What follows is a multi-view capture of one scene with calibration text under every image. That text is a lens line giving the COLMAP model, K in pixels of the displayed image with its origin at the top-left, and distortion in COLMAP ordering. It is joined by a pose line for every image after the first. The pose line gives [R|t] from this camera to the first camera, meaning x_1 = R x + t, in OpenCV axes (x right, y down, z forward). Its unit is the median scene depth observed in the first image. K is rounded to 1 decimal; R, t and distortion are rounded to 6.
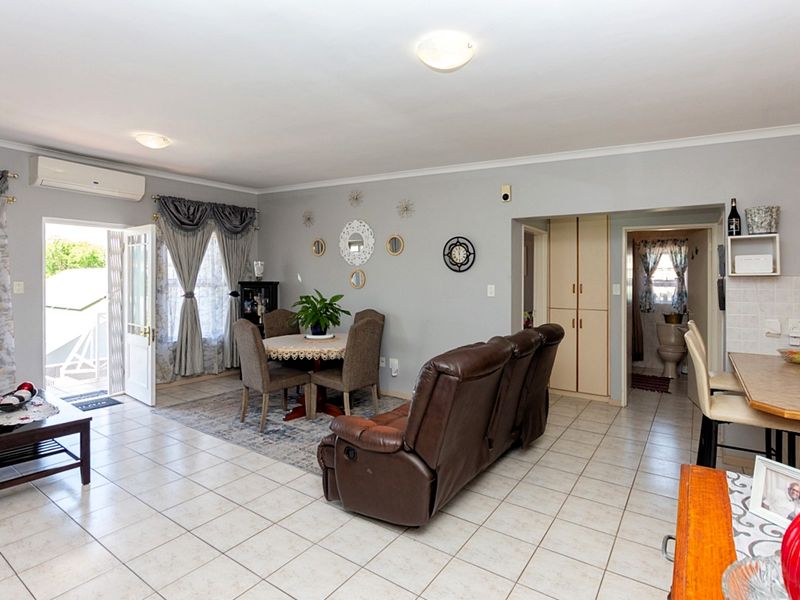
lens RADIAL K [[419.7, 0, 386.0], [0, 419.7, 279.2], [0, 0, 1]] dist [-0.005529, -0.000202]
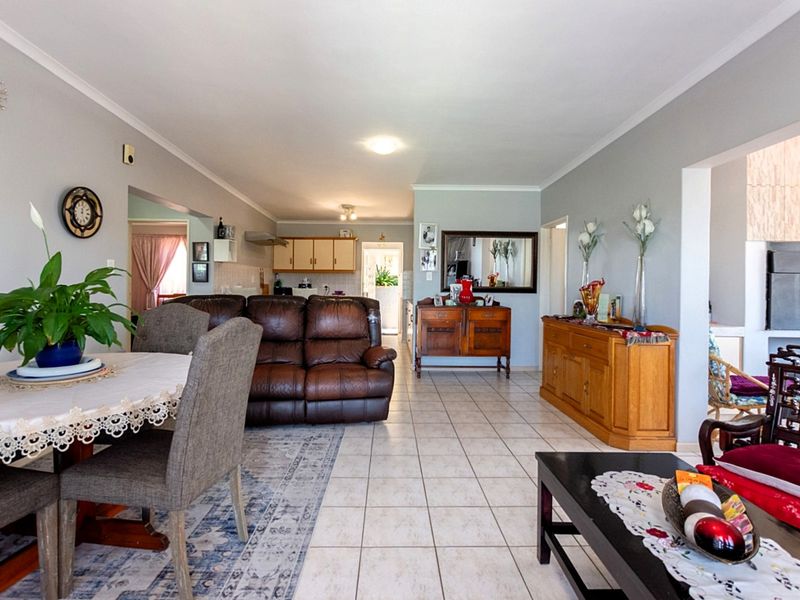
lens RADIAL K [[419.7, 0, 395.6], [0, 419.7, 289.3], [0, 0, 1]] dist [-0.005529, -0.000202]
pose [[-0.603082, -0.025984, 0.797256, -0.706041], [-0.020013, 0.999648, 0.017441, 0.045081], [-0.797428, -0.005437, -0.603389, 1.024099]]
